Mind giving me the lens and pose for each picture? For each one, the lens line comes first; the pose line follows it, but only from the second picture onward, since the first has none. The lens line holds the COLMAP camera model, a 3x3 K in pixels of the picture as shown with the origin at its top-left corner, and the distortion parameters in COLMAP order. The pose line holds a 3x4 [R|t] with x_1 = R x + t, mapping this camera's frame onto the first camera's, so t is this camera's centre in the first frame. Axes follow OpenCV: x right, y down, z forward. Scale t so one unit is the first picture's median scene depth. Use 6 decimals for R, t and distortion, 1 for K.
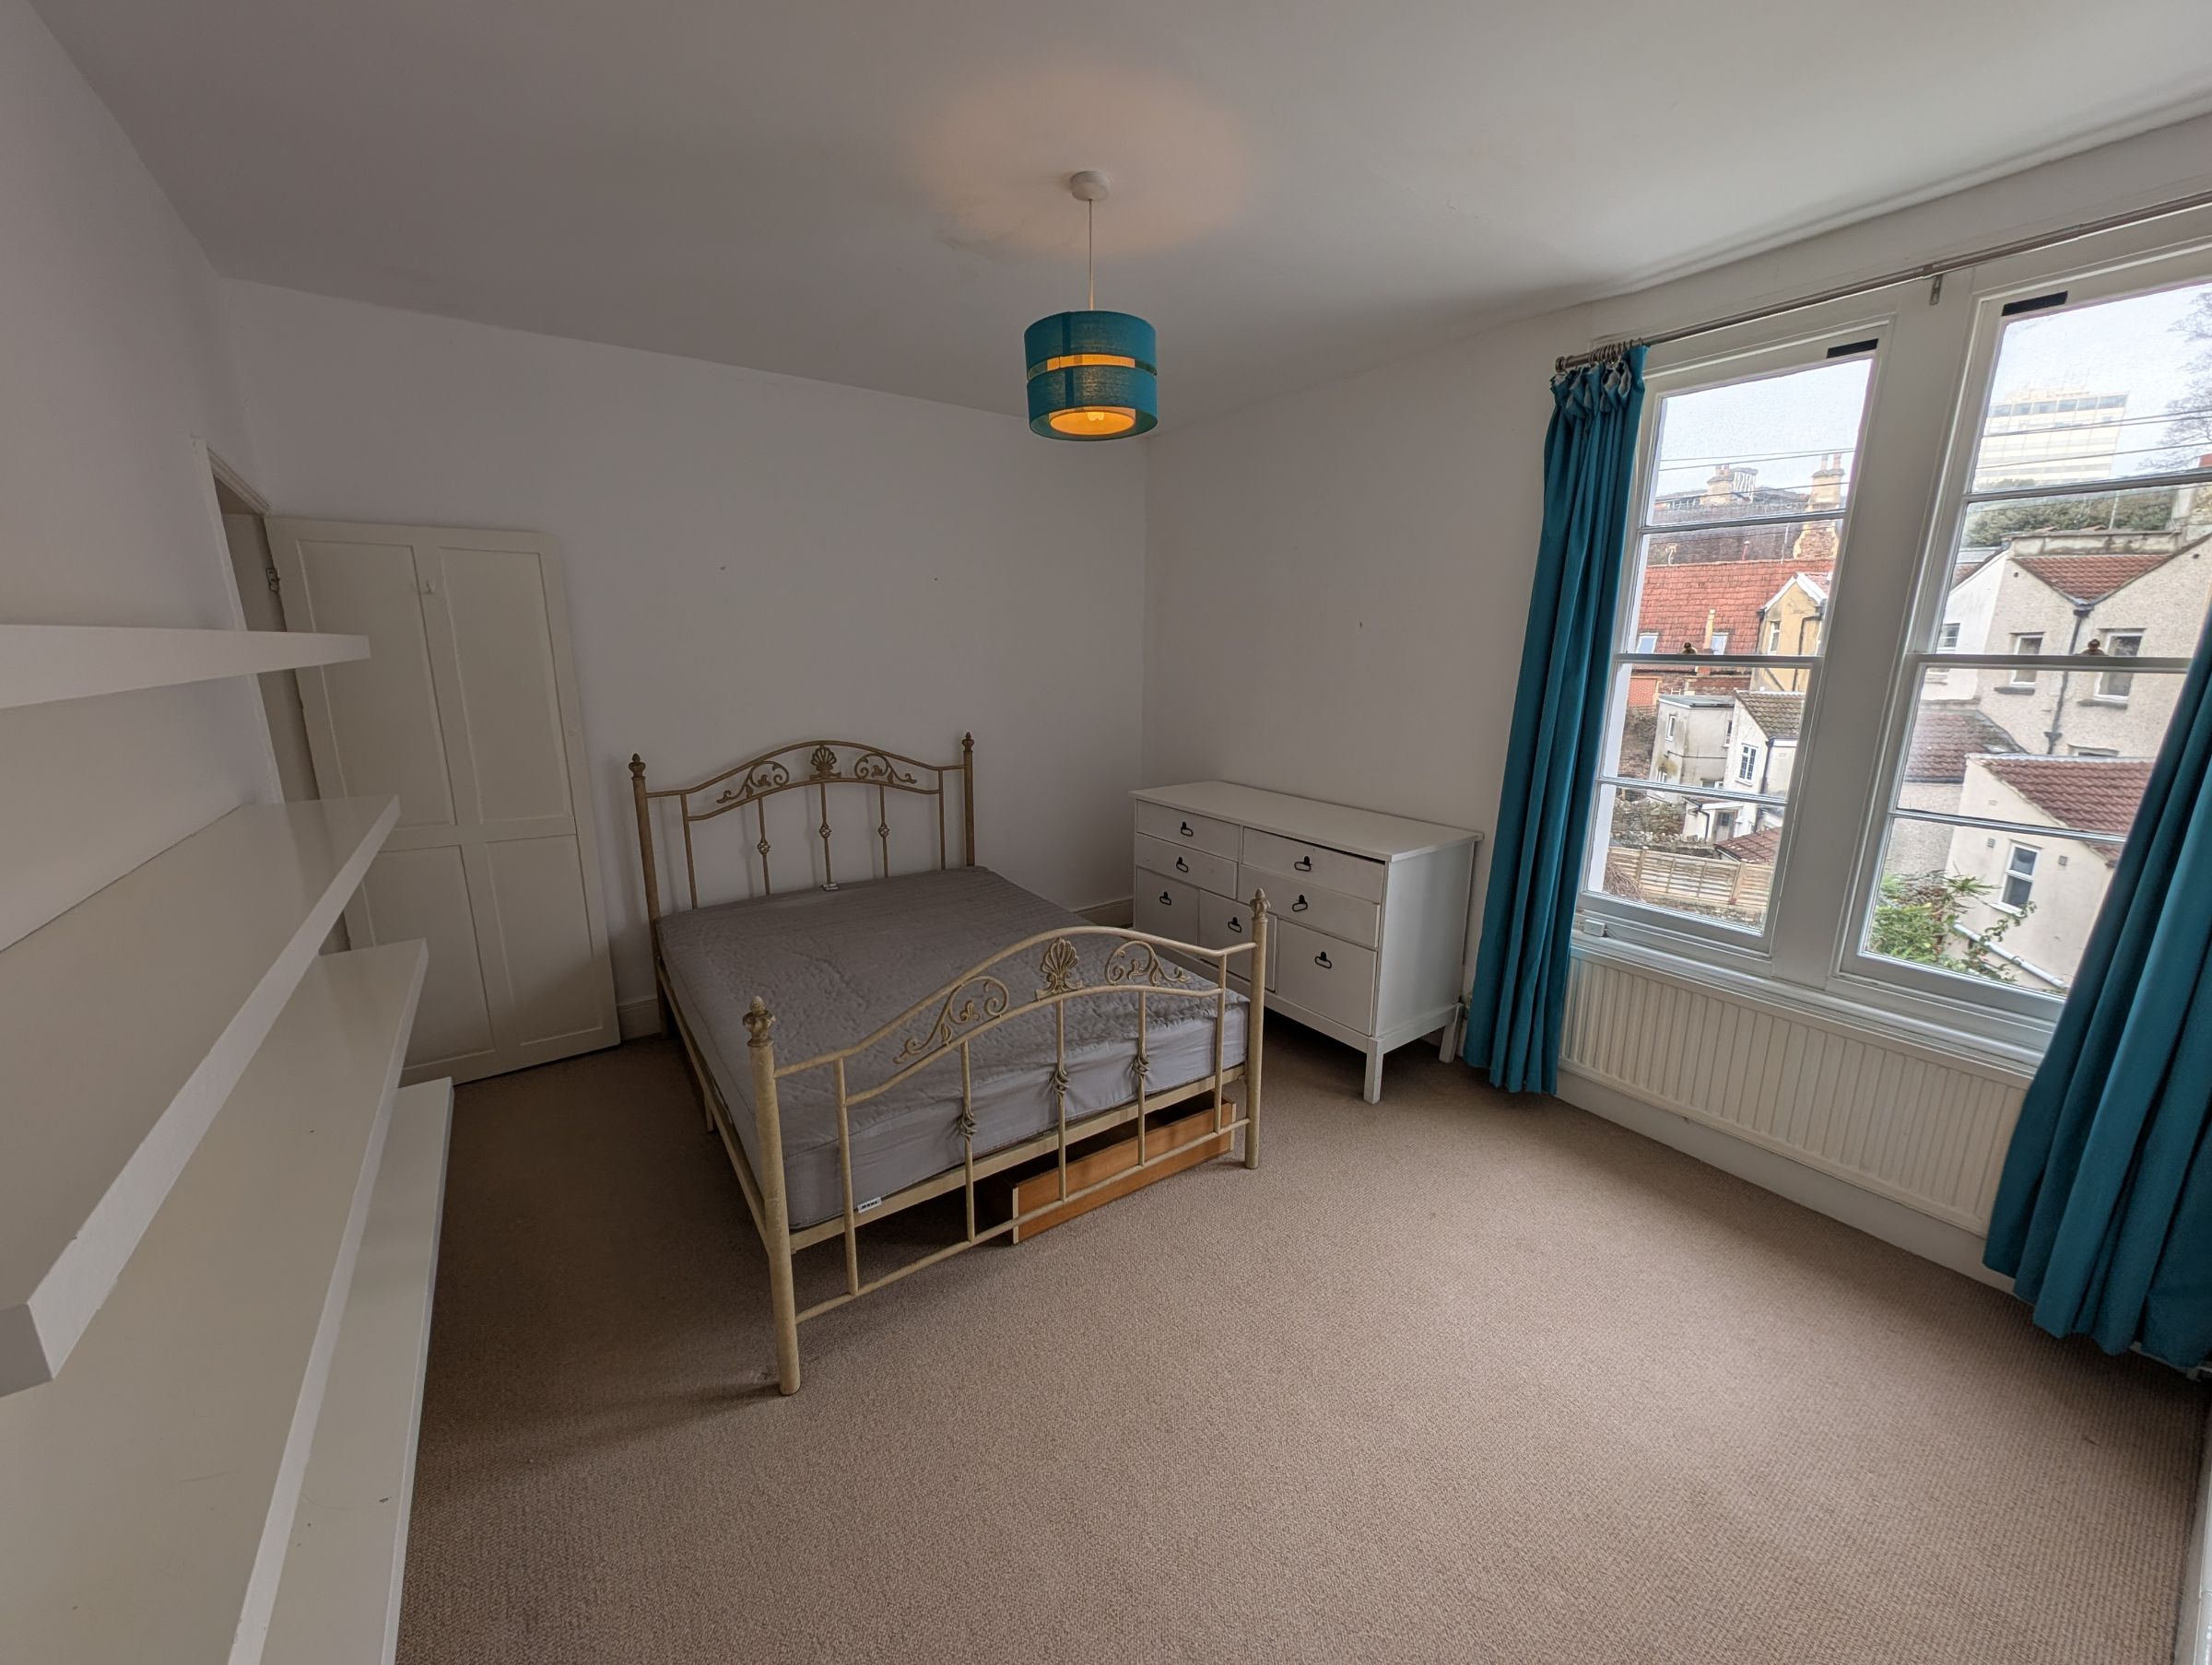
lens RADIAL K [[826.9, 0, 1112.7], [0, 826.9, 825.7], [0, 0, 1]] dist [-0.005244, -0.000535]
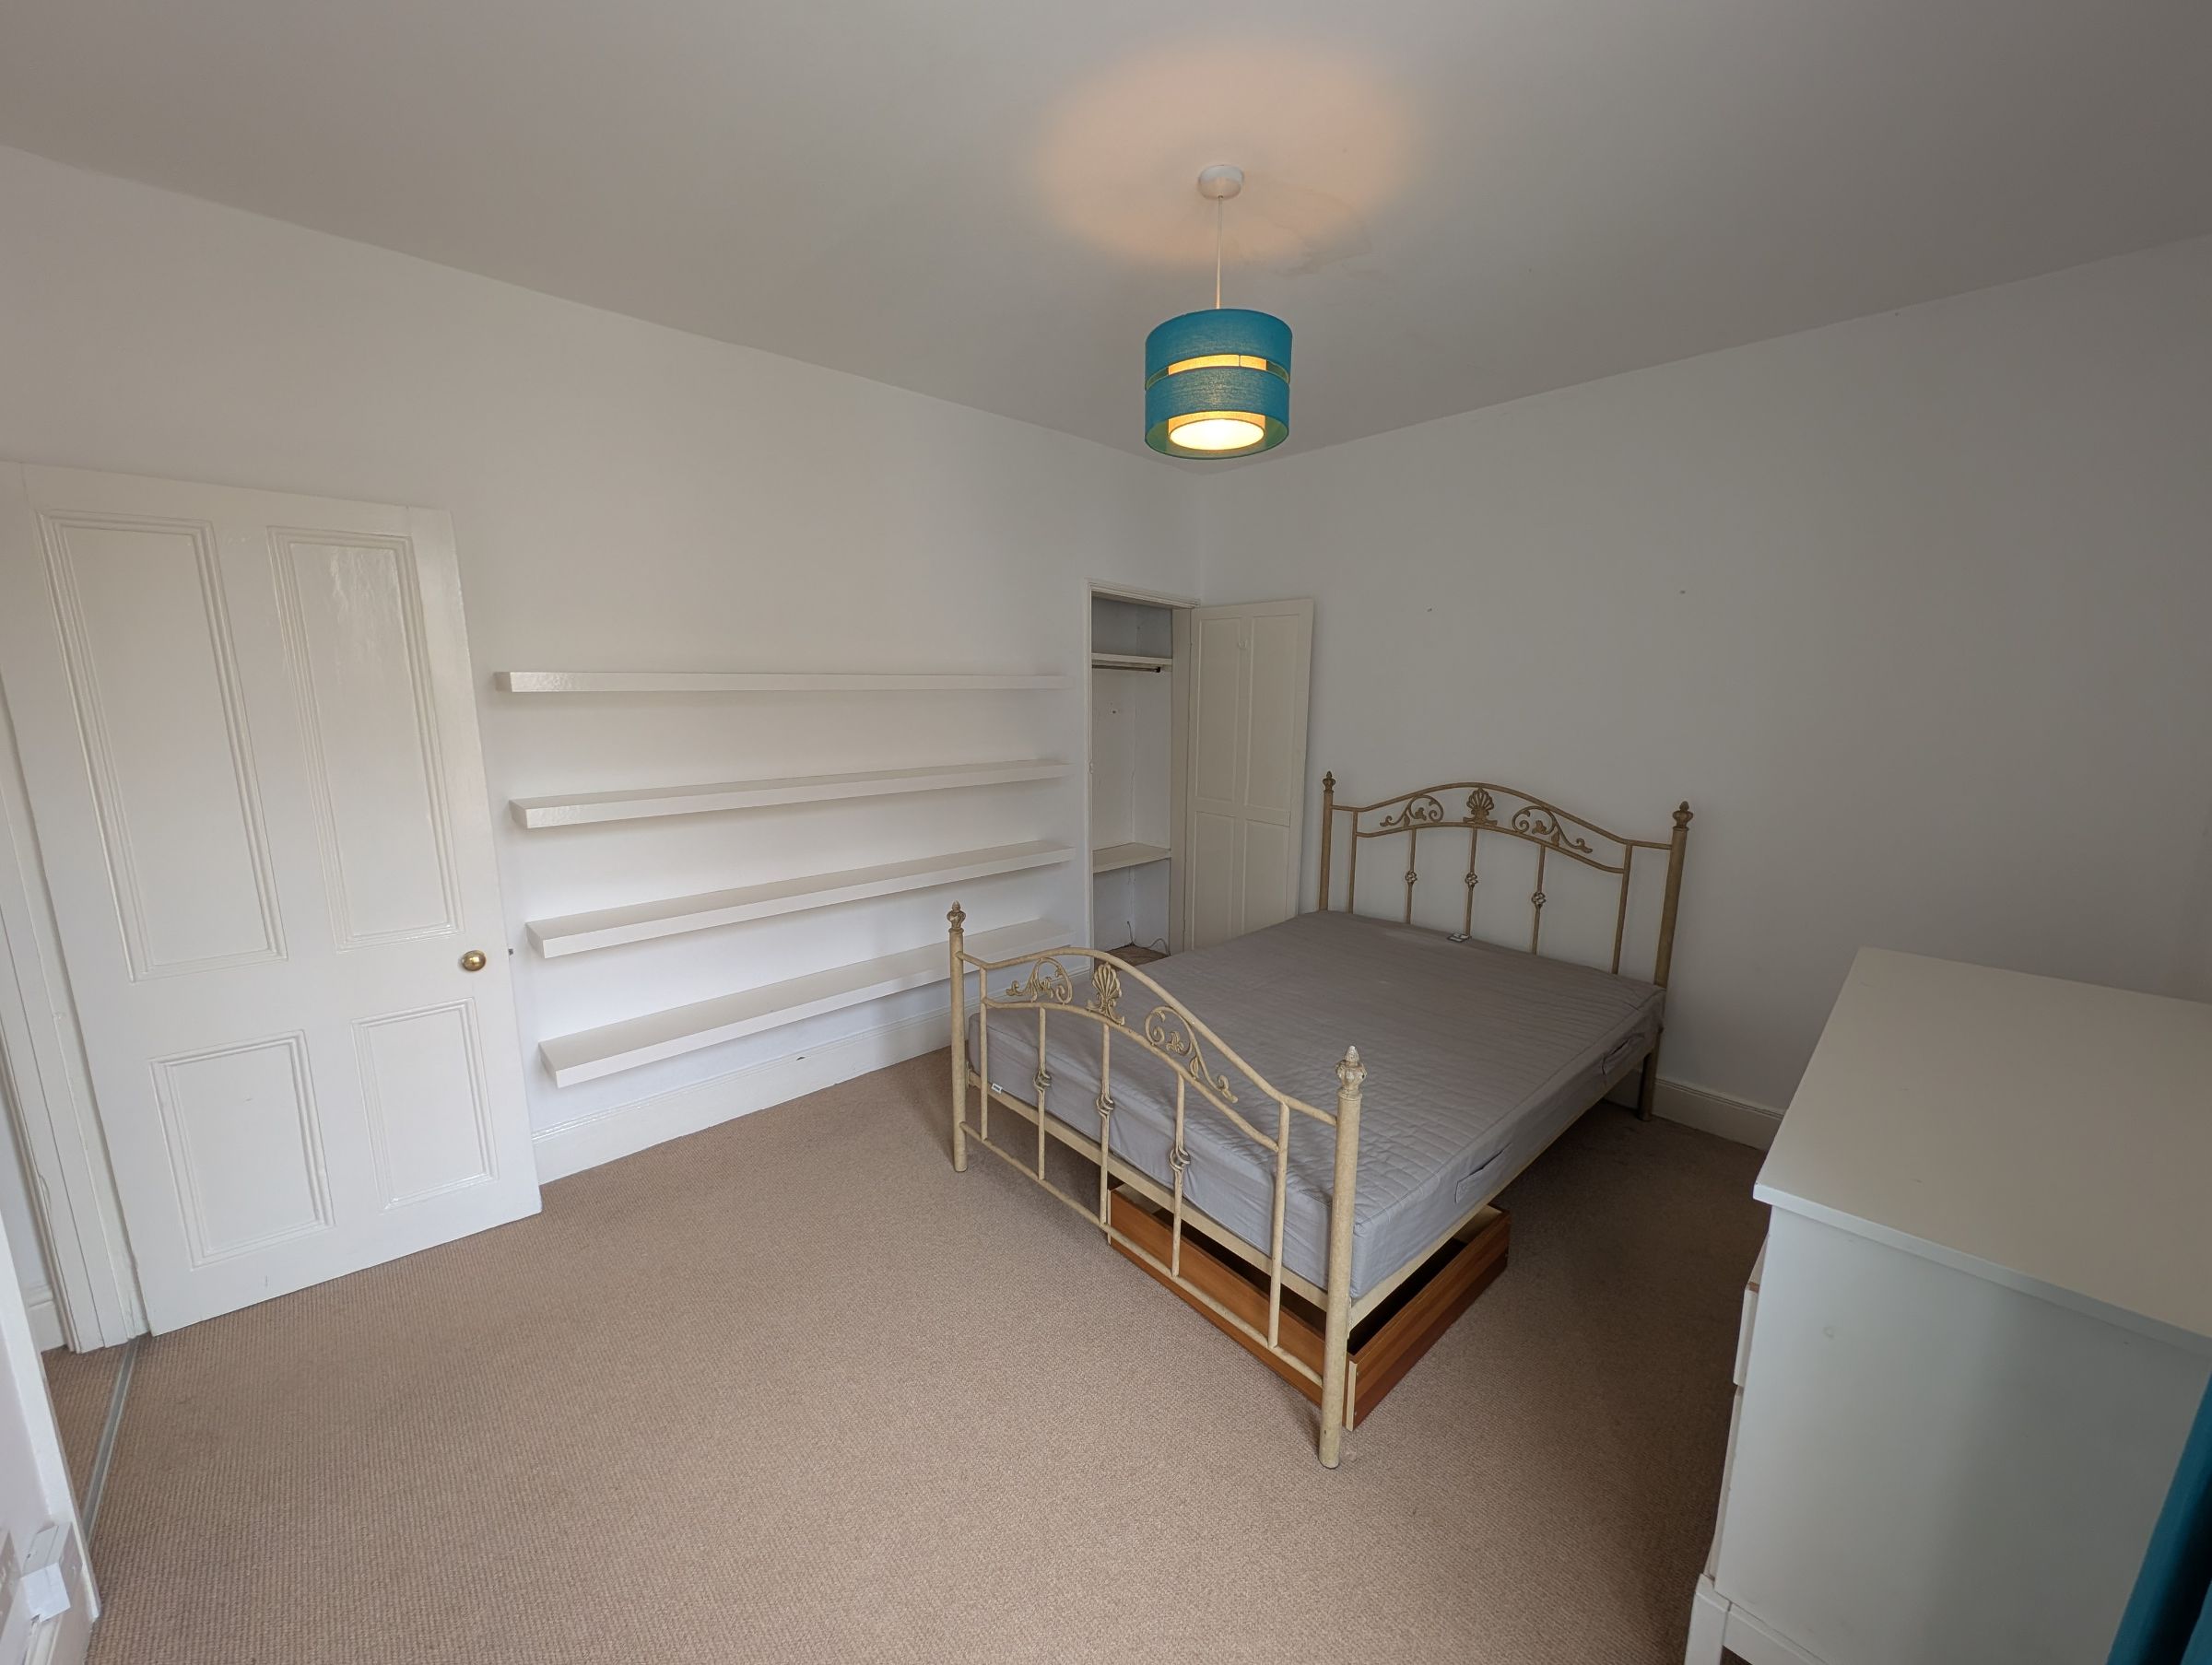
lens RADIAL K [[826.9, 0, 1119.1], [0, 826.9, 829.4], [0, 0, 1]] dist [-0.005244, -0.000535]
pose [[0.116949, 0.163672, -0.979558, 0.528493], [-0.207455, 0.968594, 0.137072, -0.096920], [0.971229, 0.187184, 0.147231, 0.482286]]
